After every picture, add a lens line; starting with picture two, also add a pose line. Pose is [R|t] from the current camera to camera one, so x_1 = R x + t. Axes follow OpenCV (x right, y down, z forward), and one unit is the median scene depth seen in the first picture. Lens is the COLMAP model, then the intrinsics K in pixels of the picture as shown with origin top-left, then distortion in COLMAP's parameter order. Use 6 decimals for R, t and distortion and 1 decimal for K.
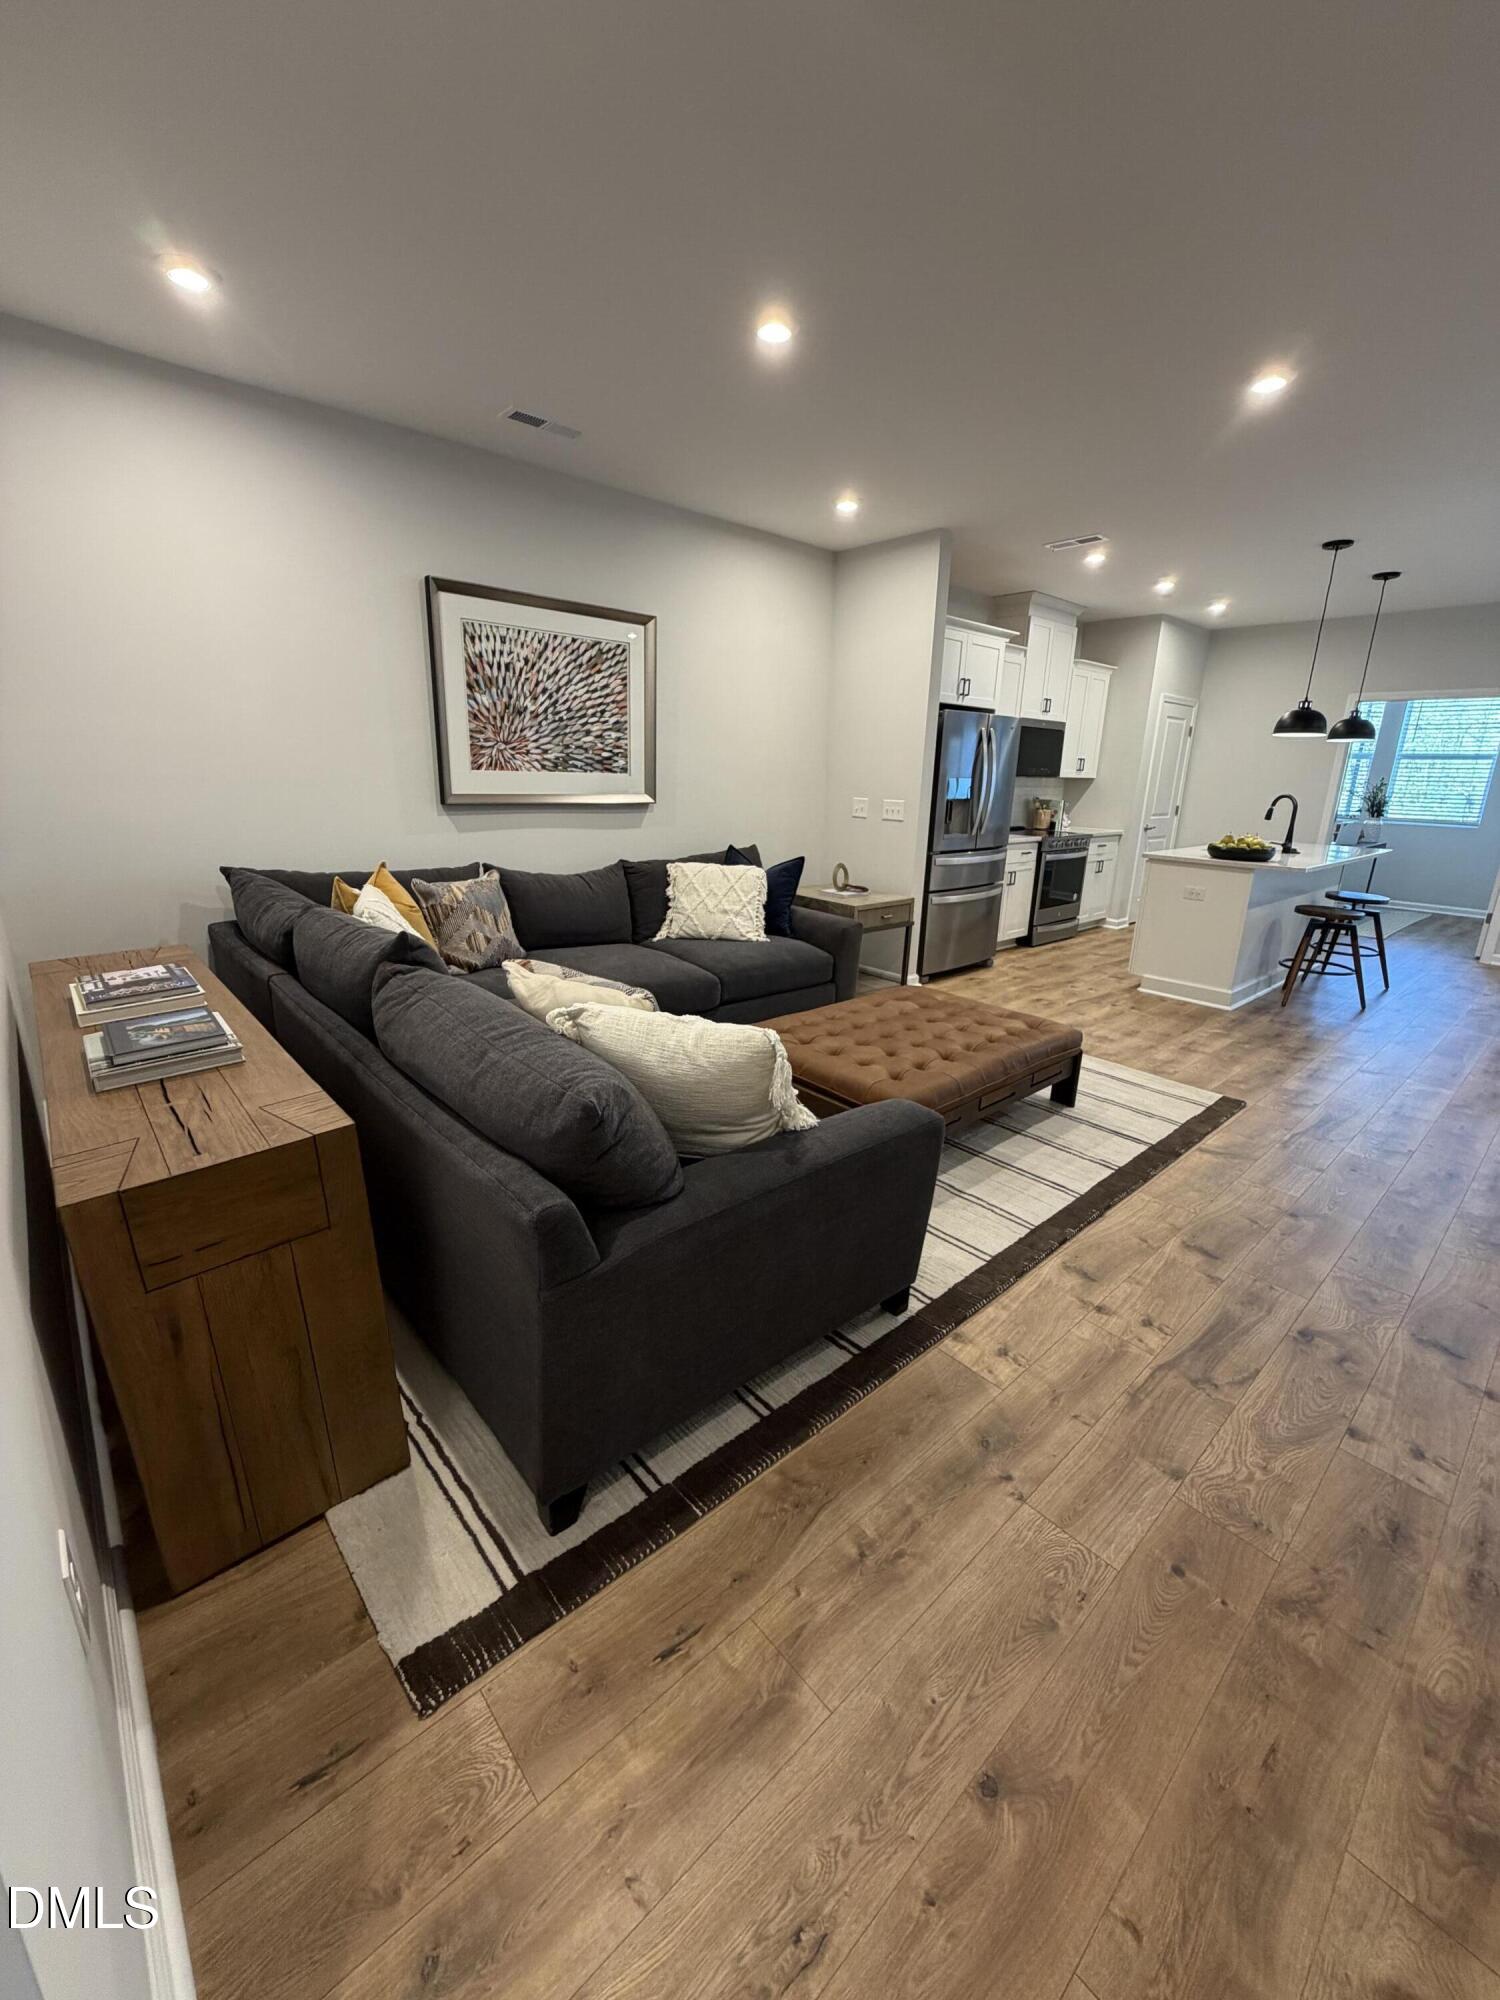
lens RADIAL K [[795.4, 0, 758.3], [0, 795.4, 1002.5], [0, 0, 1]] dist [-0.005704, 0.001309]
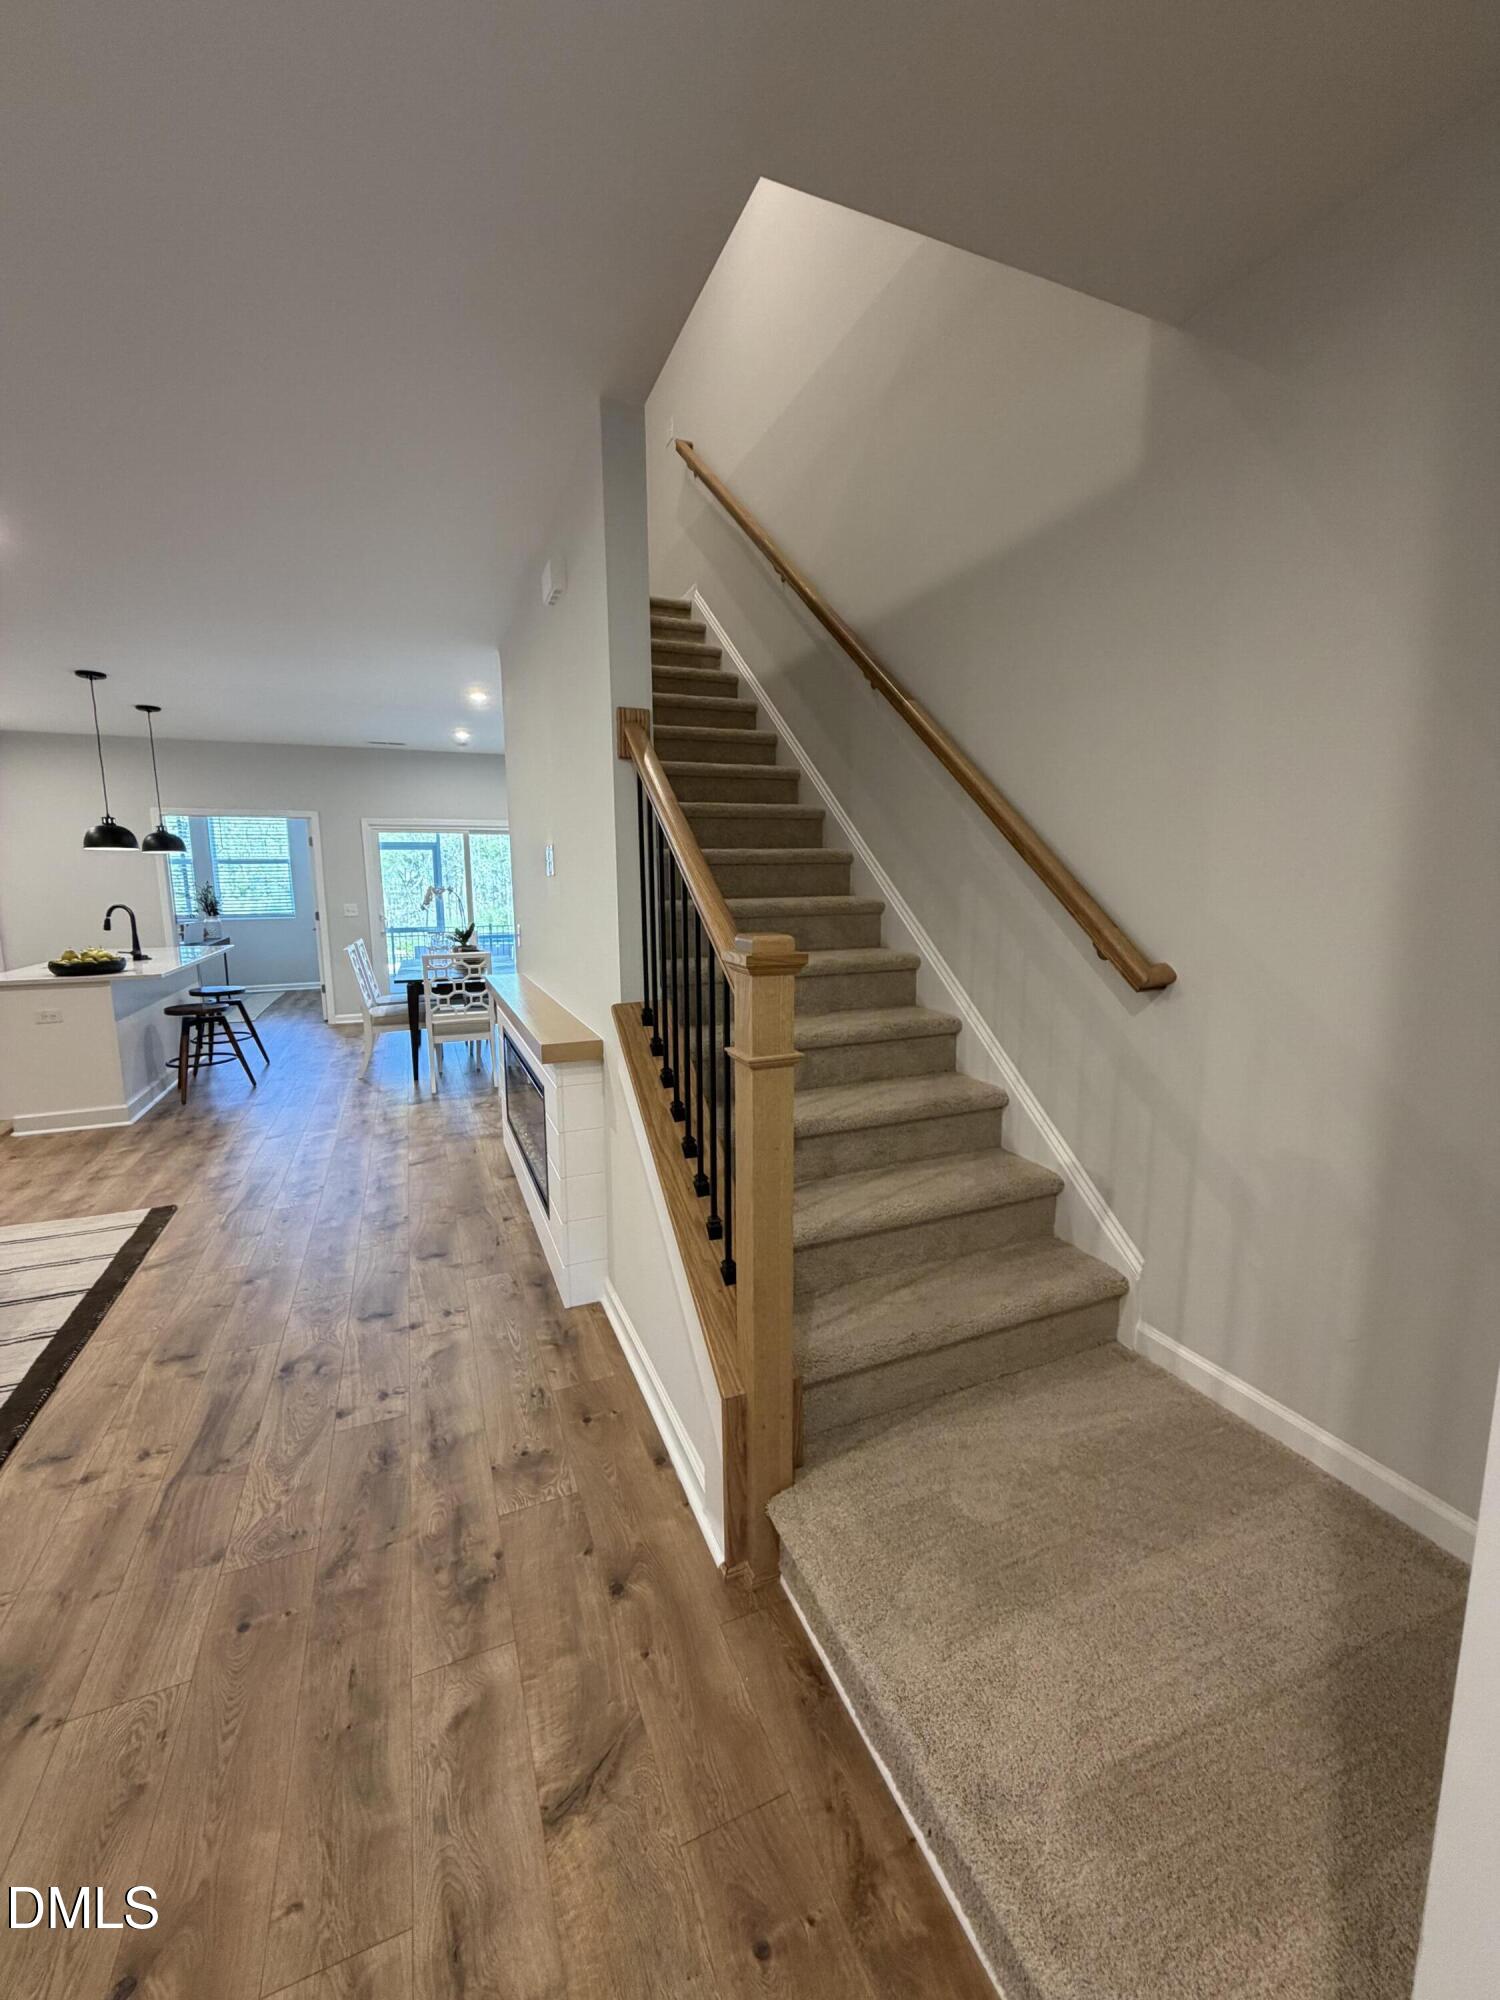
lens RADIAL K [[795.4, 0, 752.7], [0, 795.4, 997.3], [0, 0, 1]] dist [-0.005704, 0.001309]
pose [[0.326942, -0.173667, 0.928950, -0.054262], [0.279974, 0.956643, 0.080308, -0.005780], [-0.902620, 0.233826, 0.361389, -0.119562]]
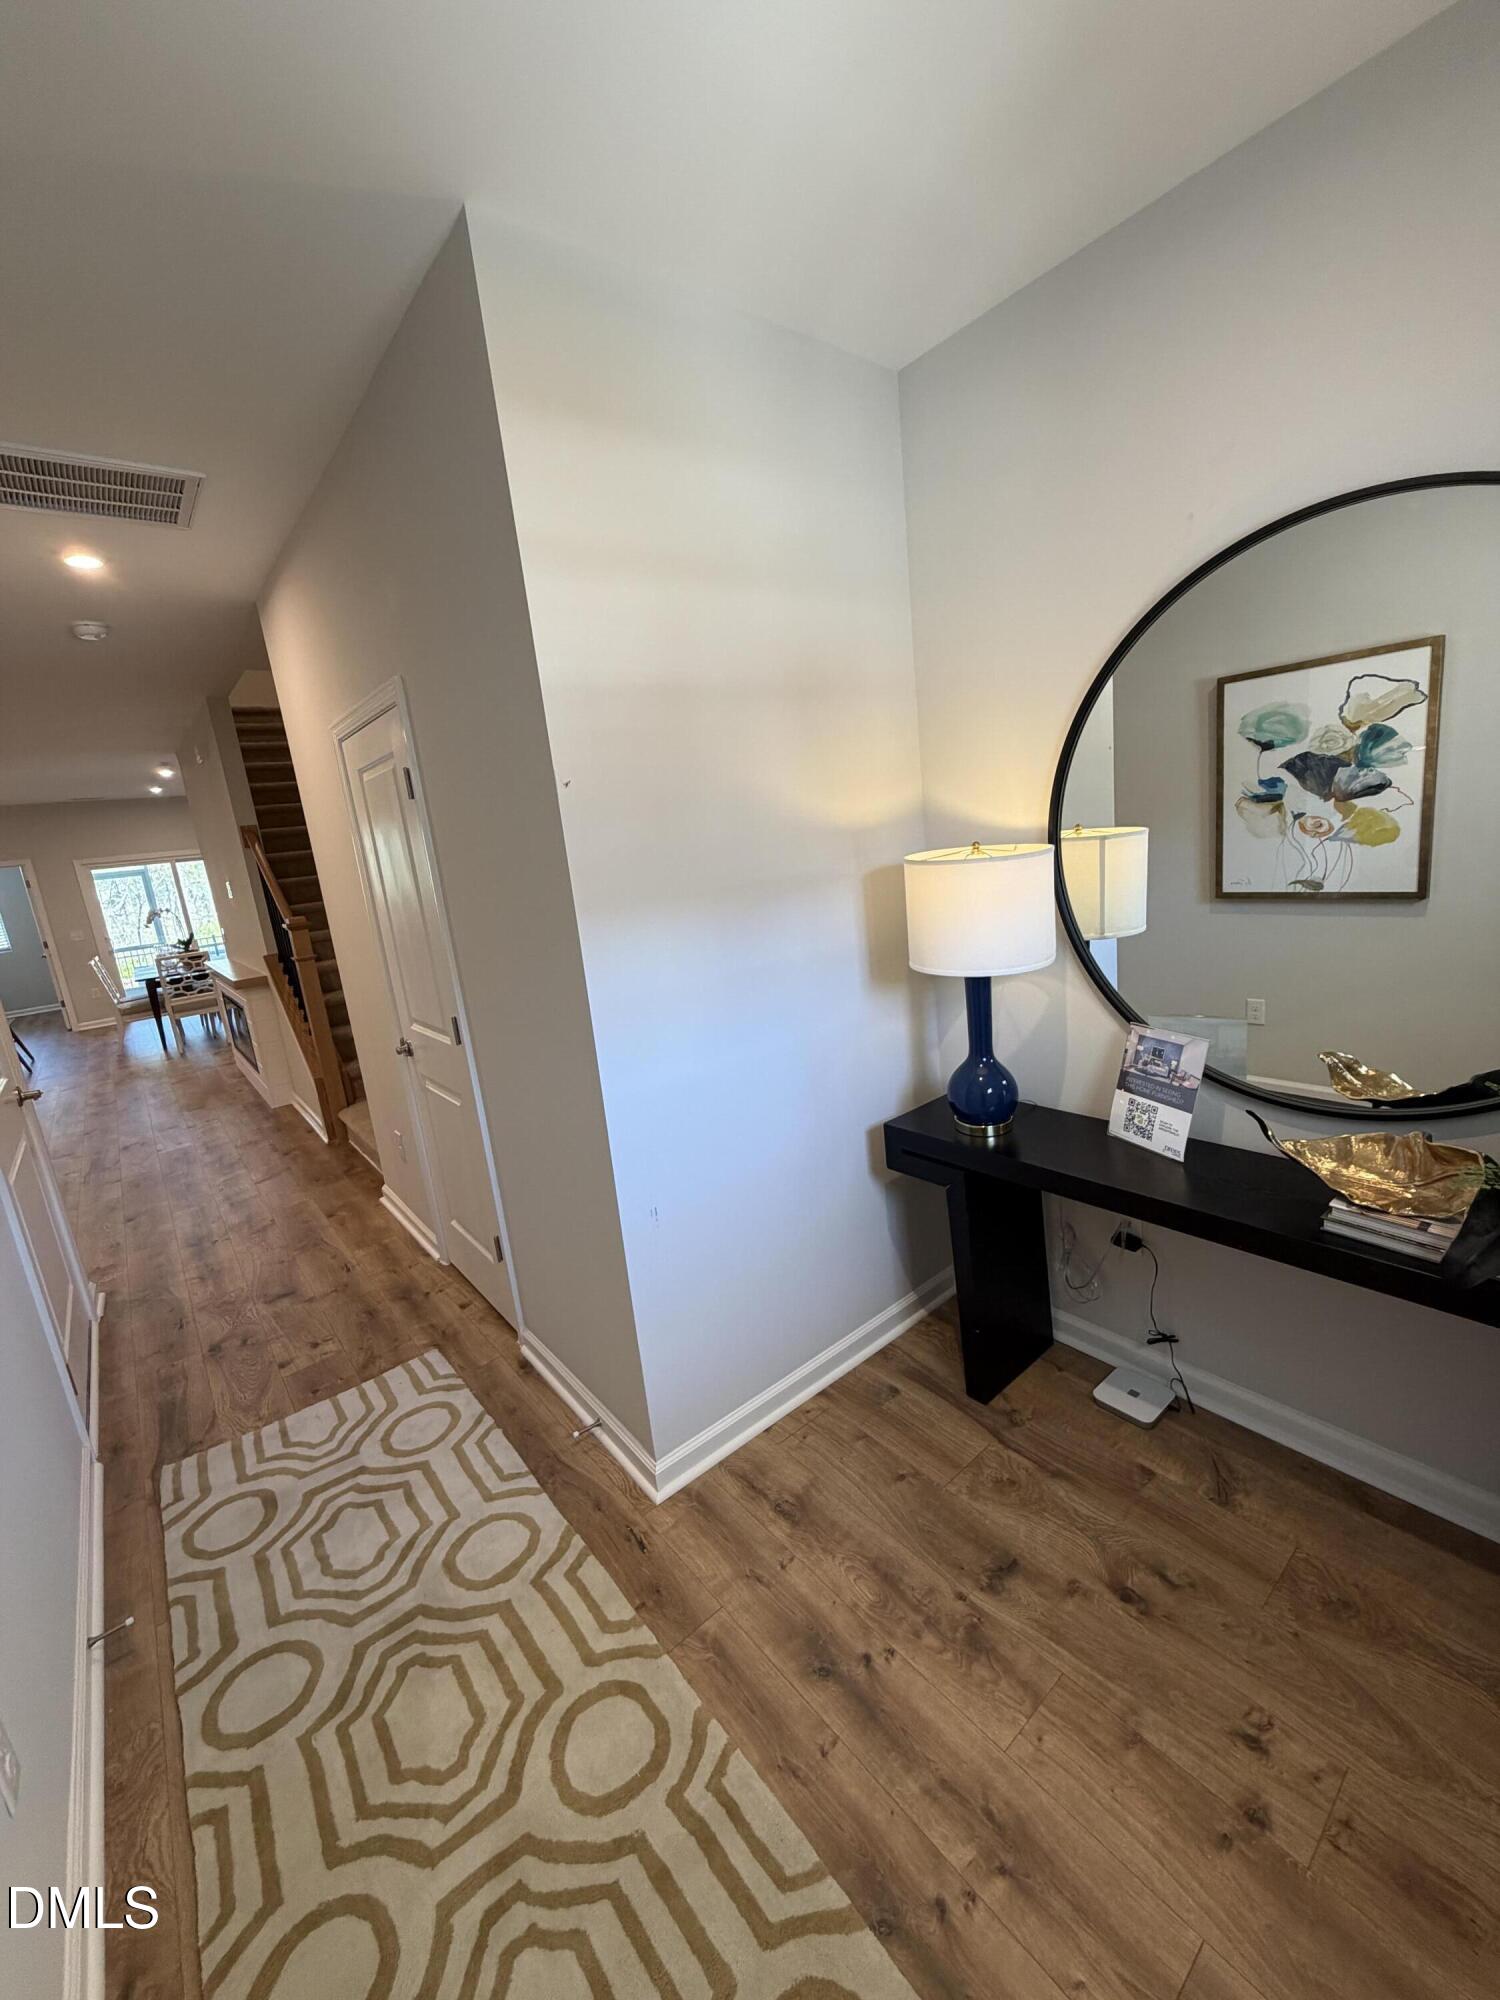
lens RADIAL K [[795.4, 0, 766.3], [0, 795.4, 989.7], [0, 0, 1]] dist [-0.005704, 0.001309]
pose [[0.036419, -0.238525, 0.970453, -1.084896], [0.382040, 0.900657, 0.207033, 0.157021], [-0.923428, 0.363212, 0.123927, -0.953099]]
